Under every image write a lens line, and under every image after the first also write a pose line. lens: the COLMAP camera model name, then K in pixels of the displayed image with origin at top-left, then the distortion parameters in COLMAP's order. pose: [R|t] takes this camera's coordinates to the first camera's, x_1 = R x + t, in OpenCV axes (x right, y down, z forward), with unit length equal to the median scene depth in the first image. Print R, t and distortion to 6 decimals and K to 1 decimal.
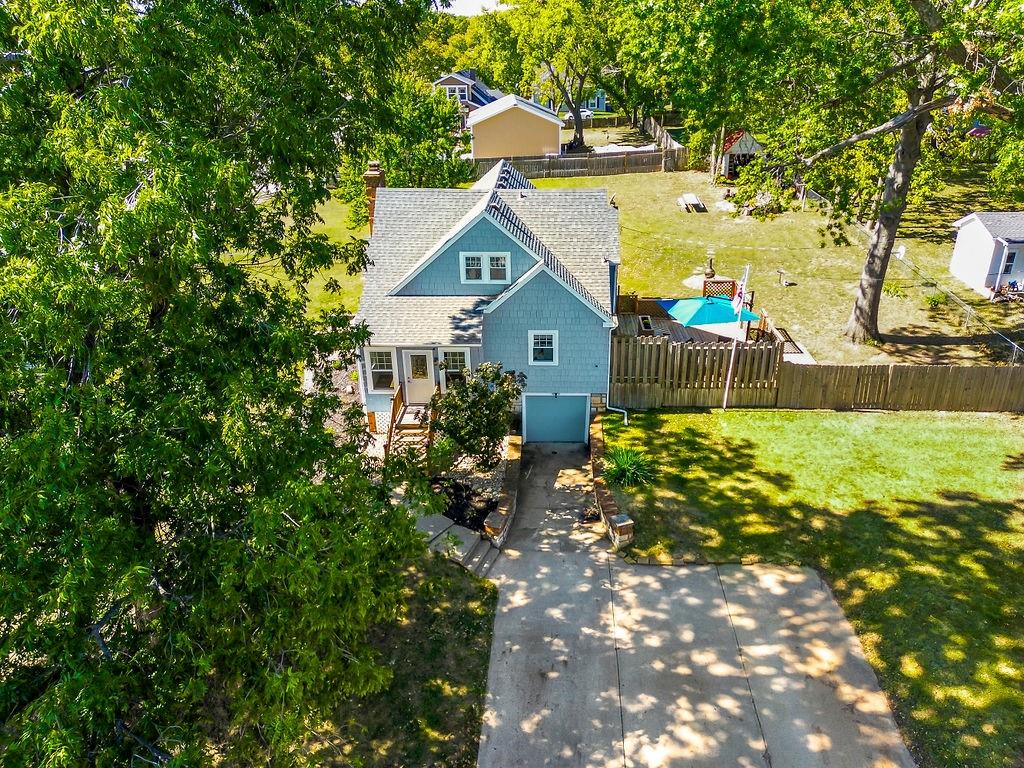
lens RADIAL K [[728.5, 0, 512.0], [0, 728.5, 384.0], [0, 0, 1]] dist [0.069418, -0.070374]
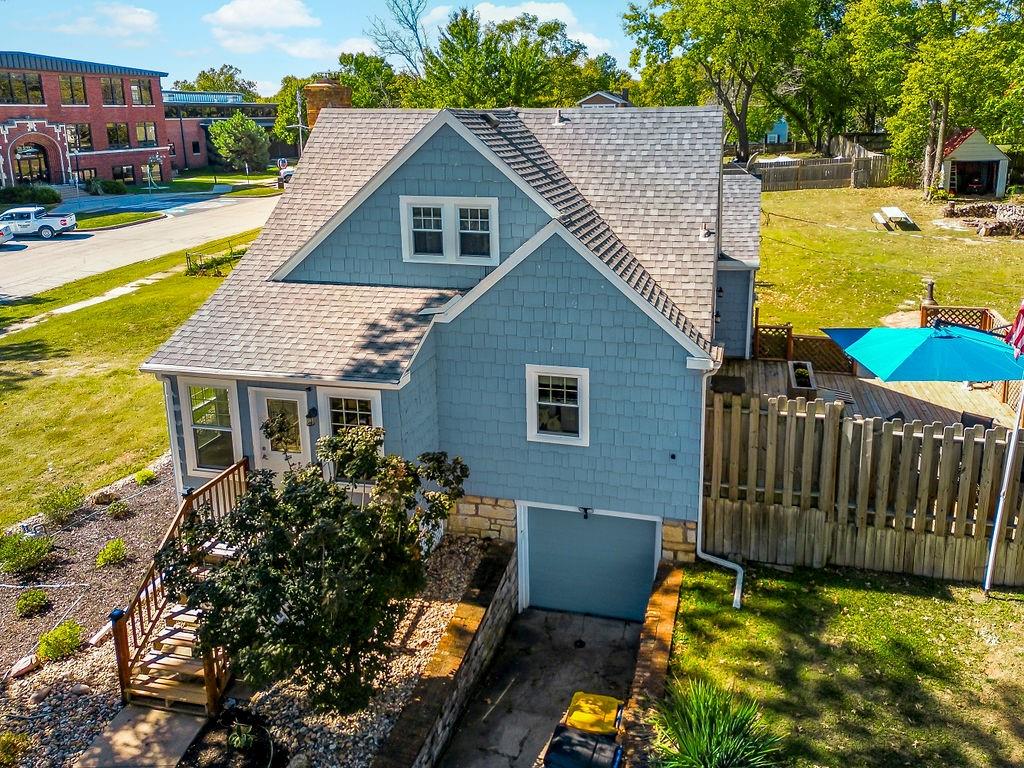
lens RADIAL K [[721.1, 0, 576.8], [0, 721.1, 298.9], [0, 0, 1]] dist [0.074646, -0.067513]
pose [[0.983872, 0.050777, -0.171515, 0.128533], [-0.084587, 0.976949, -0.195998, -0.026538], [0.157609, 0.207345, 0.965488, 0.542980]]
